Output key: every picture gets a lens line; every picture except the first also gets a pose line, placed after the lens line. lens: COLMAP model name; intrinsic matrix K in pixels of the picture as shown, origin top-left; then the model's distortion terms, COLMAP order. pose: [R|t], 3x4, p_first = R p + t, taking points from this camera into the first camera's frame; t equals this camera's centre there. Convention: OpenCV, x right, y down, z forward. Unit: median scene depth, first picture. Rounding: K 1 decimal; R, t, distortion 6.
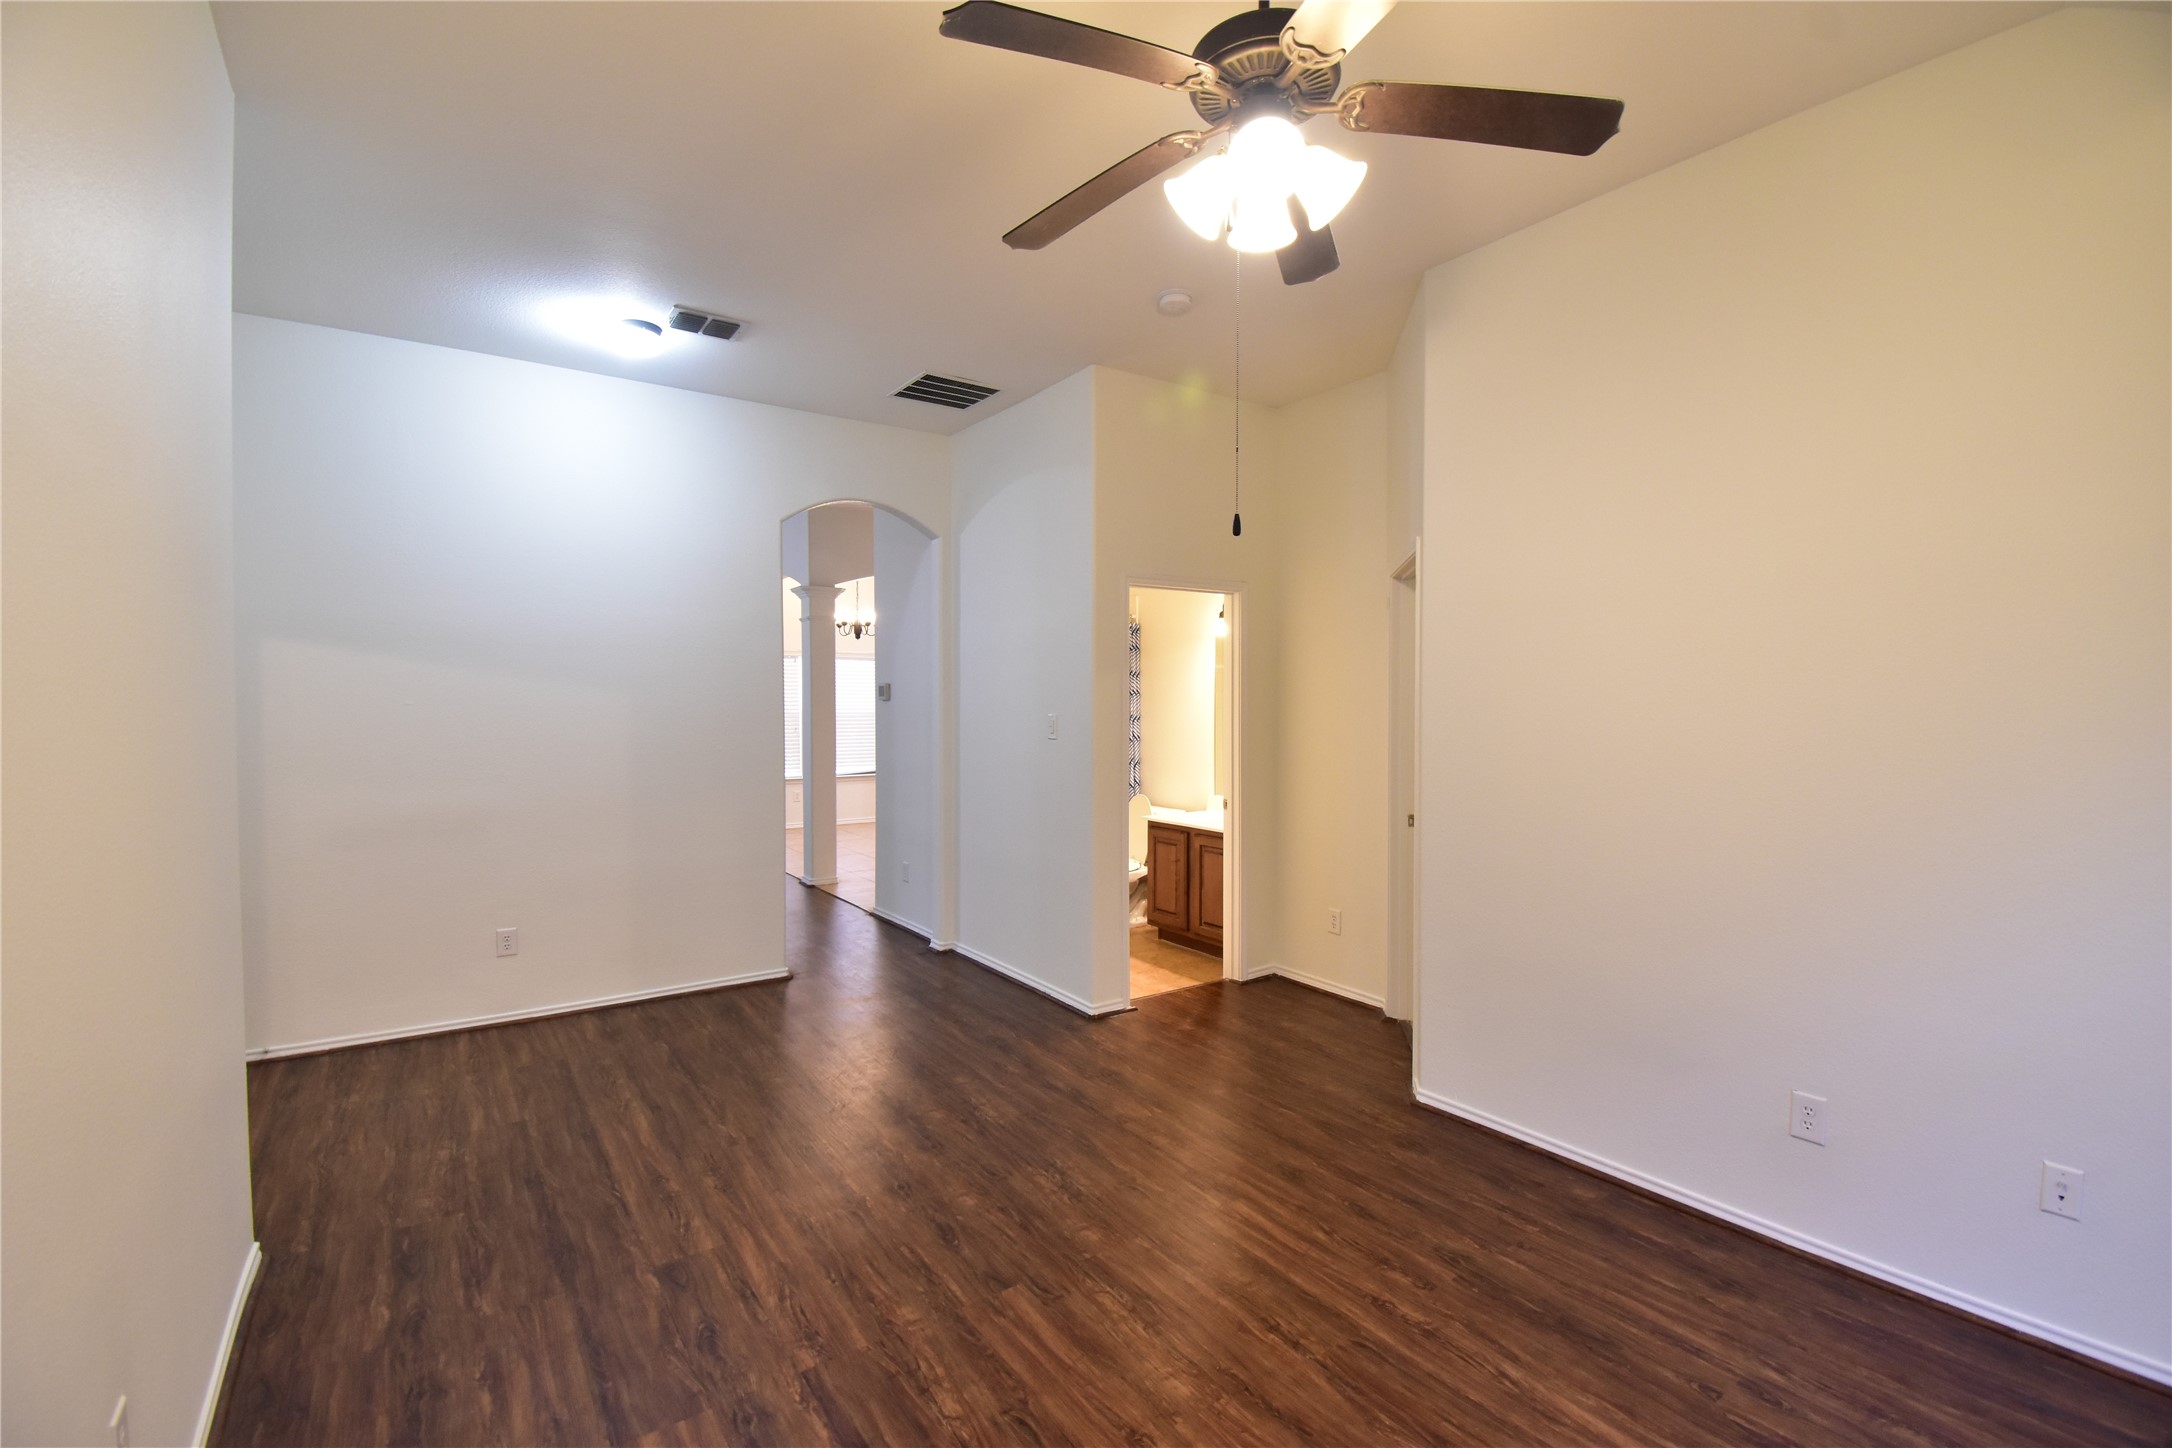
lens RADIAL K [[956.9, 0, 1093.4], [0, 956.9, 722.8], [0, 0, 1]] dist [0.013730, -0.022046]
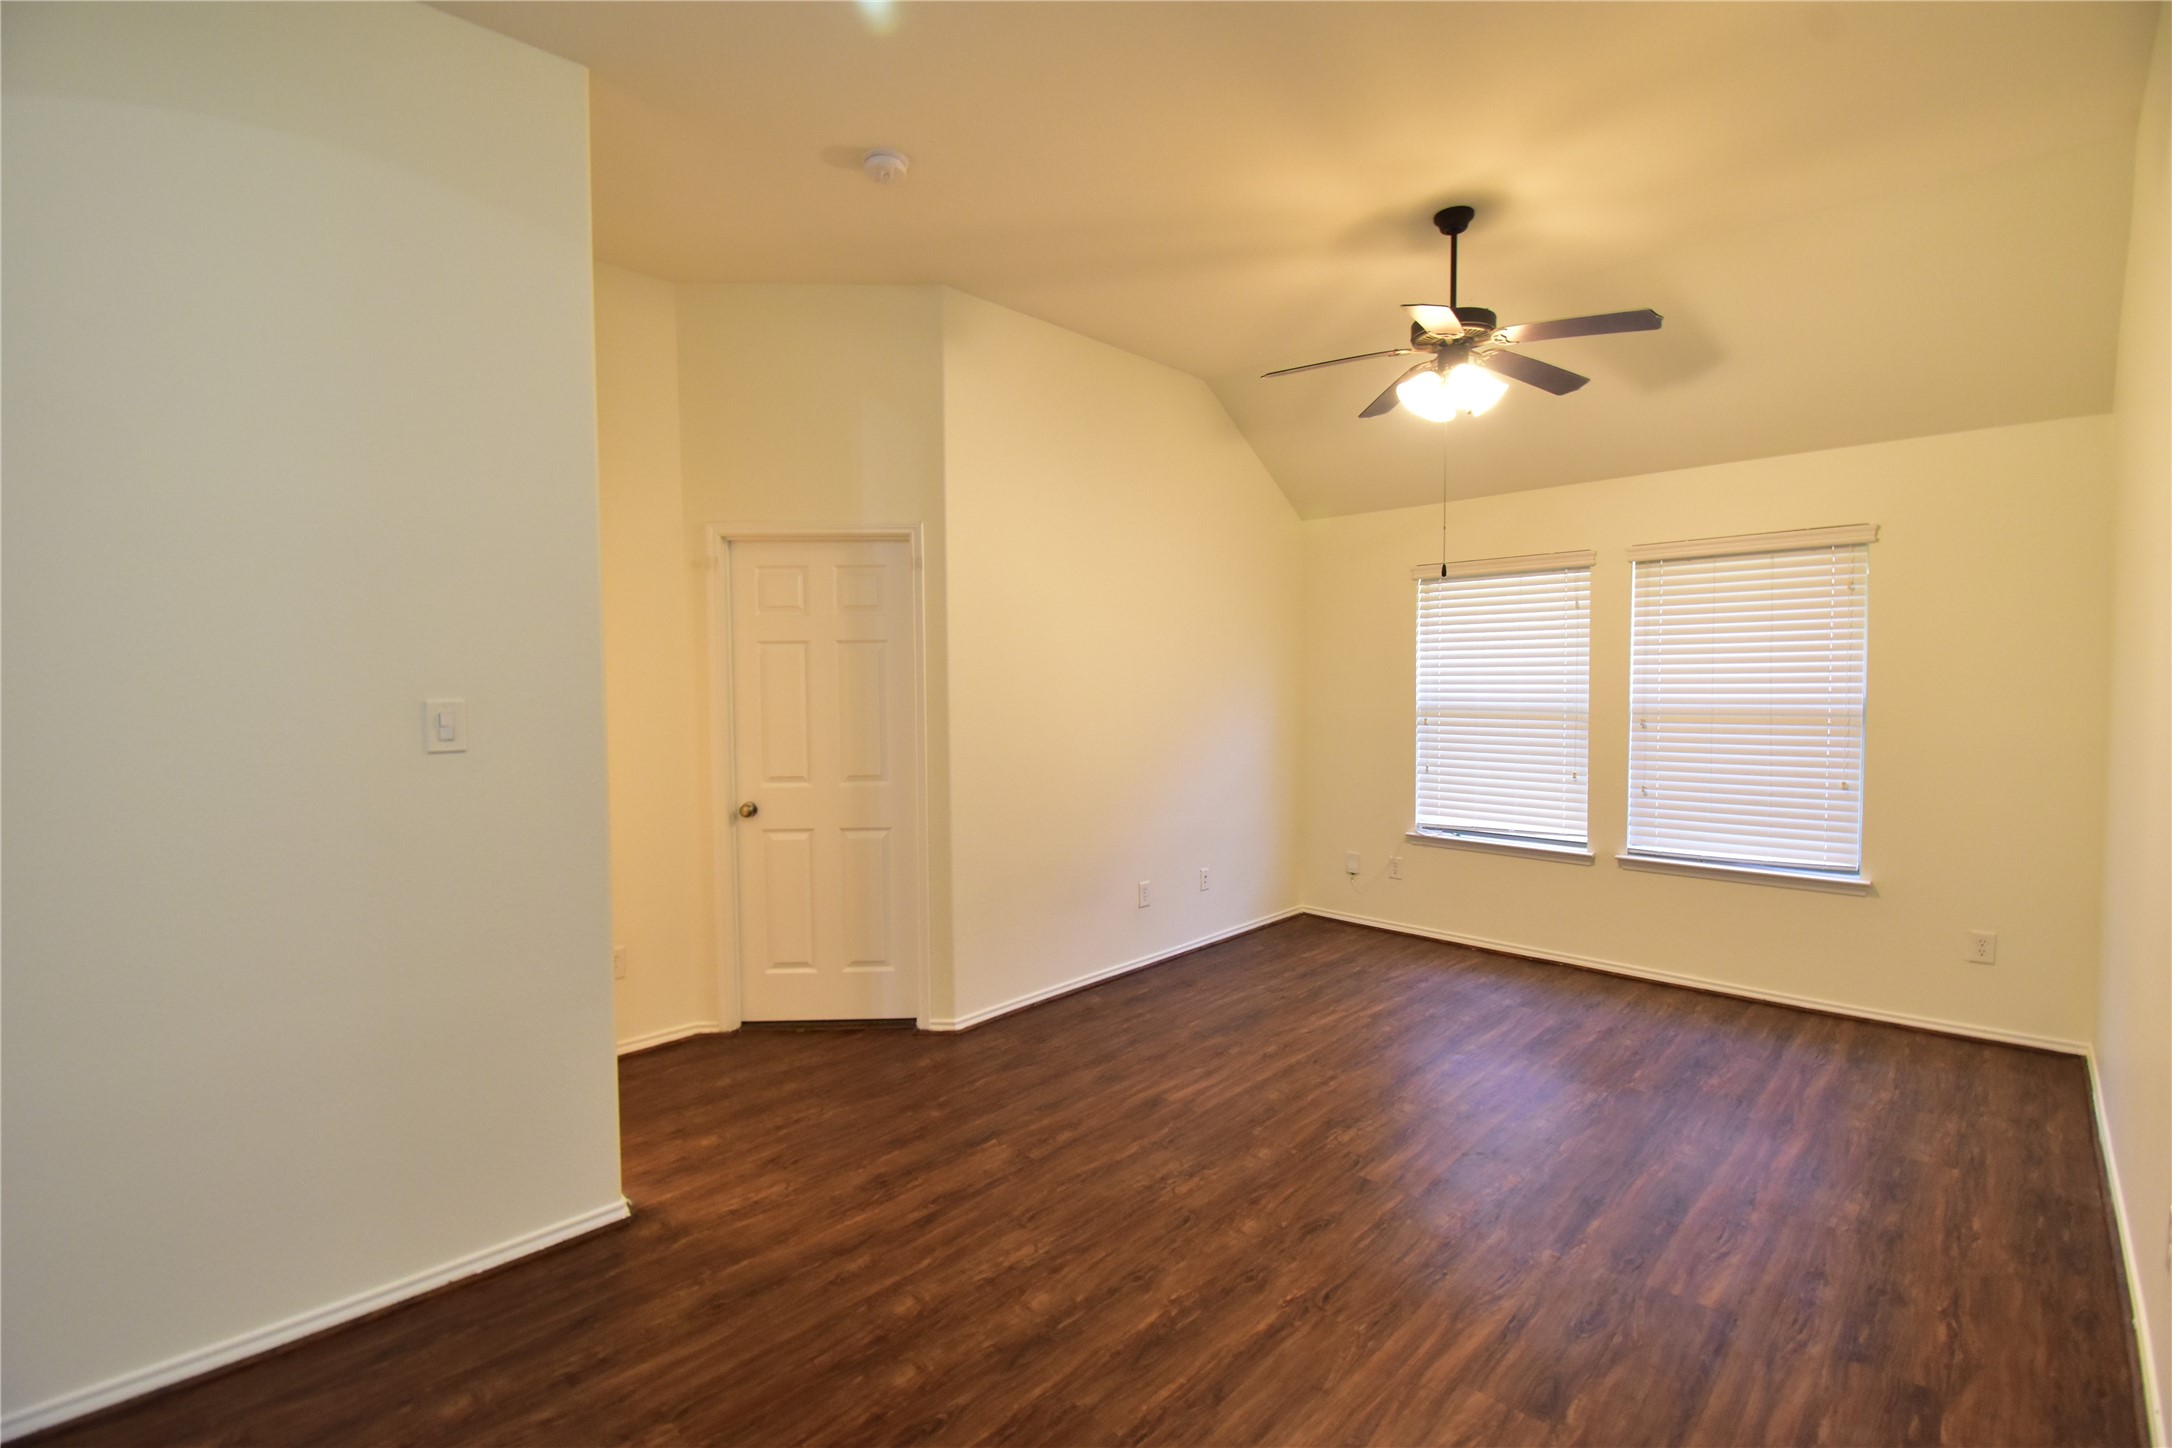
lens RADIAL K [[956.9, 0, 1089.5], [0, 956.9, 718.0], [0, 0, 1]] dist [0.013730, -0.022046]
pose [[-0.191341, -0.038375, 0.980773, -1.094511], [0.030033, 0.998539, 0.044929, -0.024138], [-0.981064, 0.038052, -0.189908, 1.474456]]
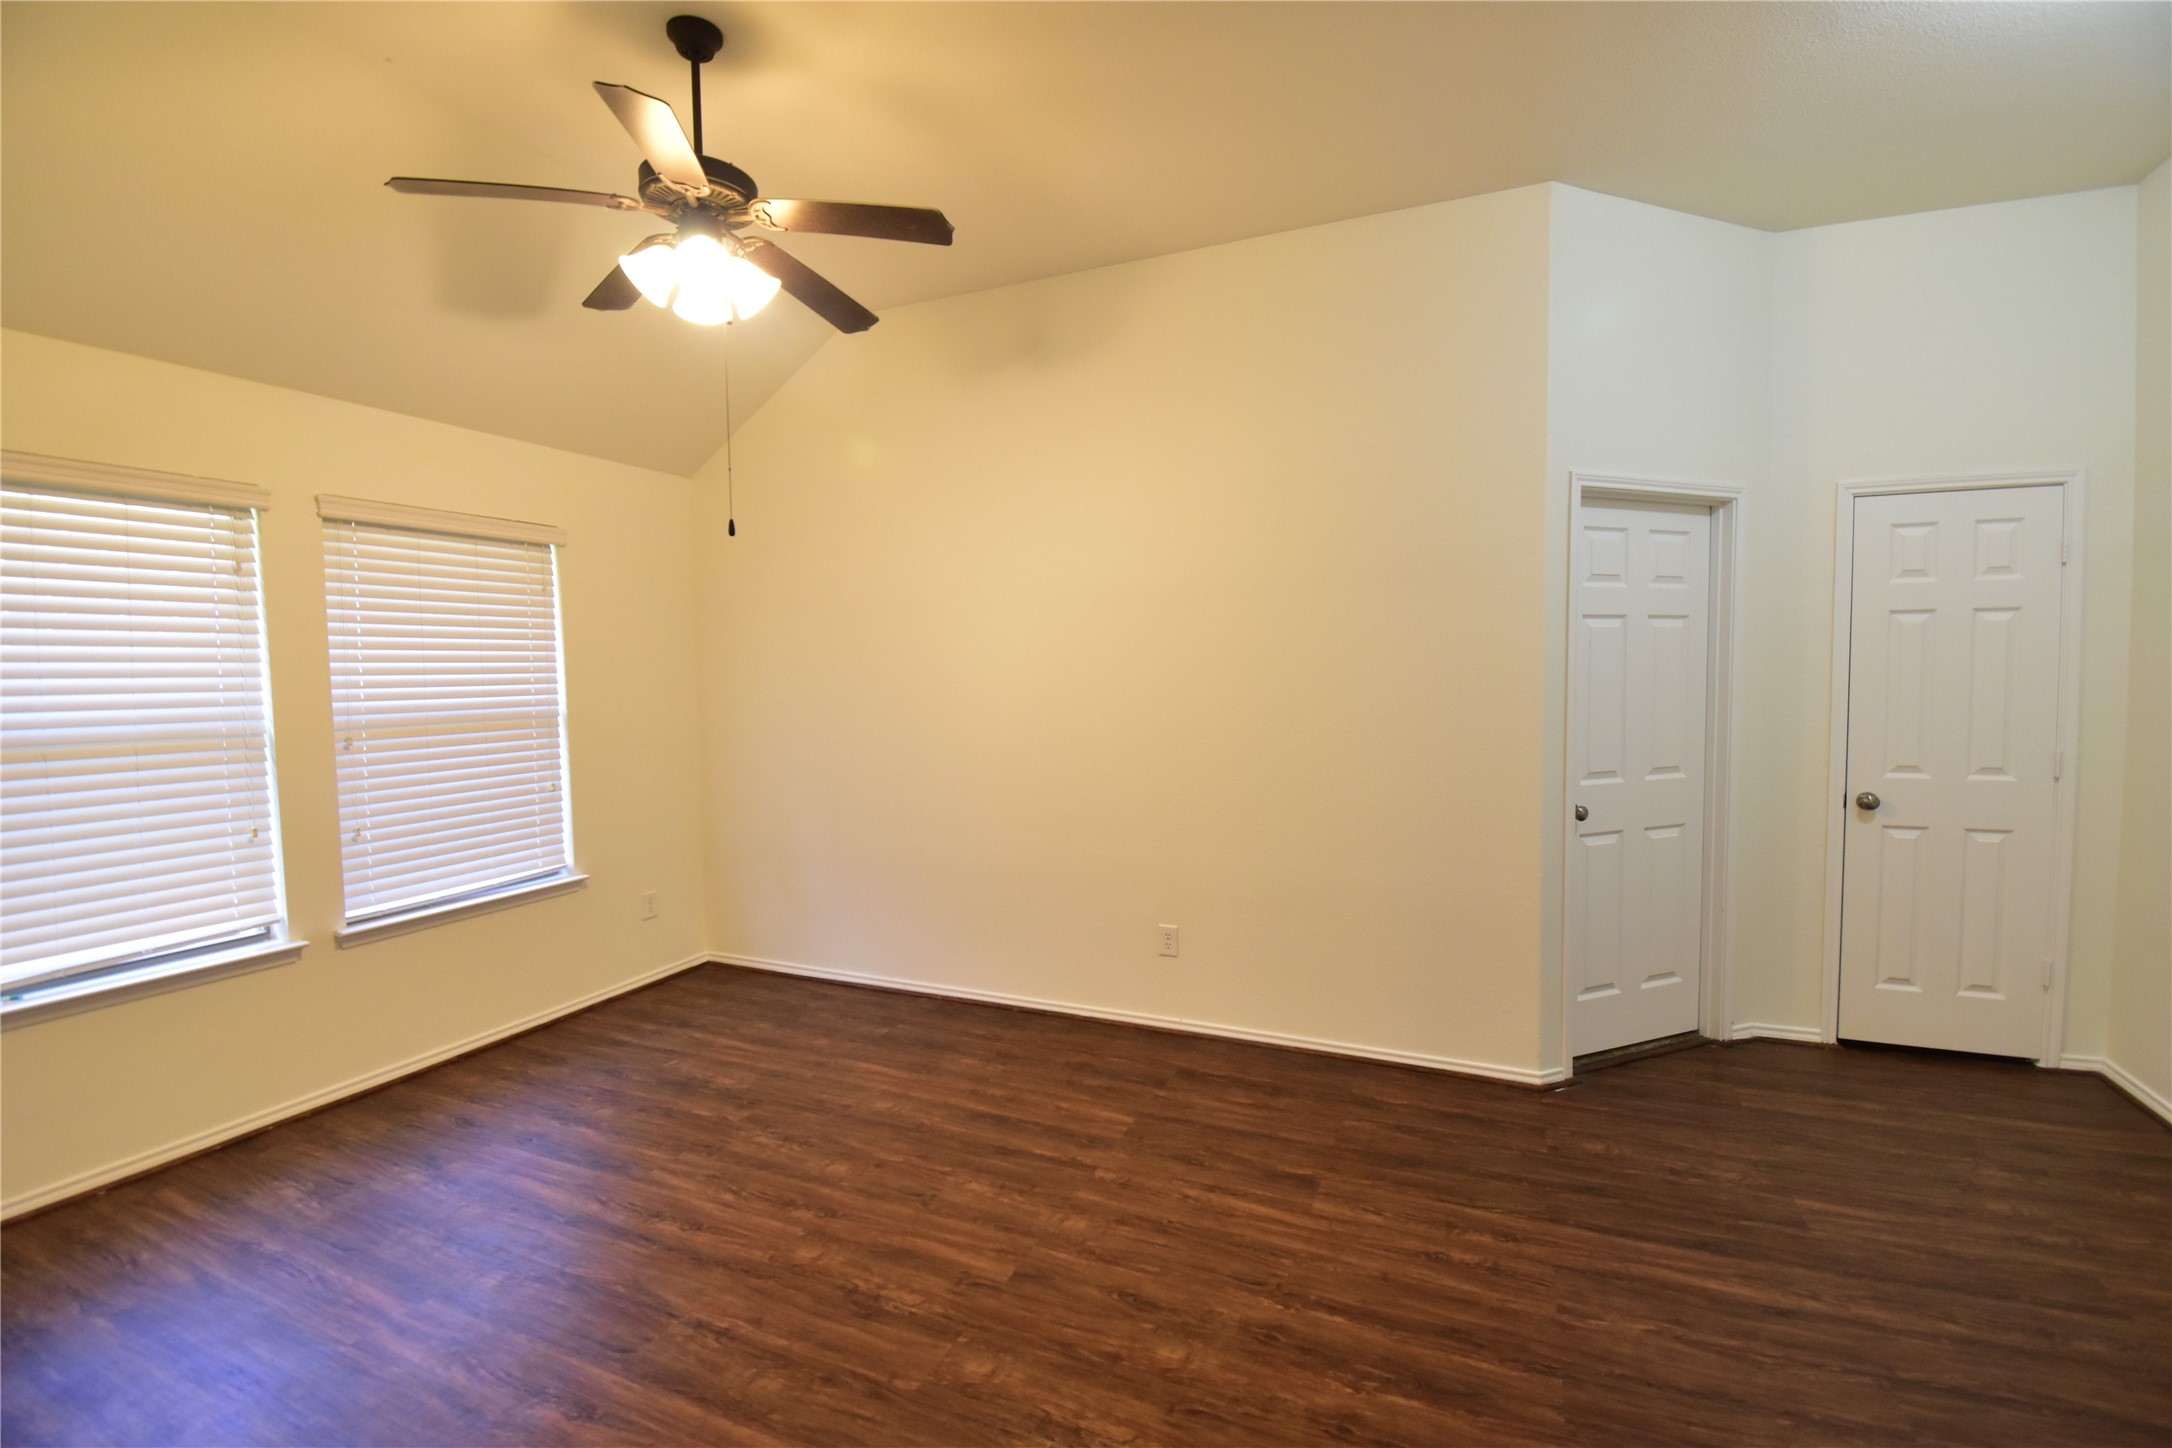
lens RADIAL K [[956.9, 0, 1089.8], [0, 956.9, 717.7], [0, 0, 1]] dist [0.013730, -0.022046]
pose [[-0.850986, 0.034997, -0.524022, 0.317480], [-0.001935, 0.997562, 0.069764, -0.029778], [0.525185, 0.060382, -0.848843, 1.757902]]
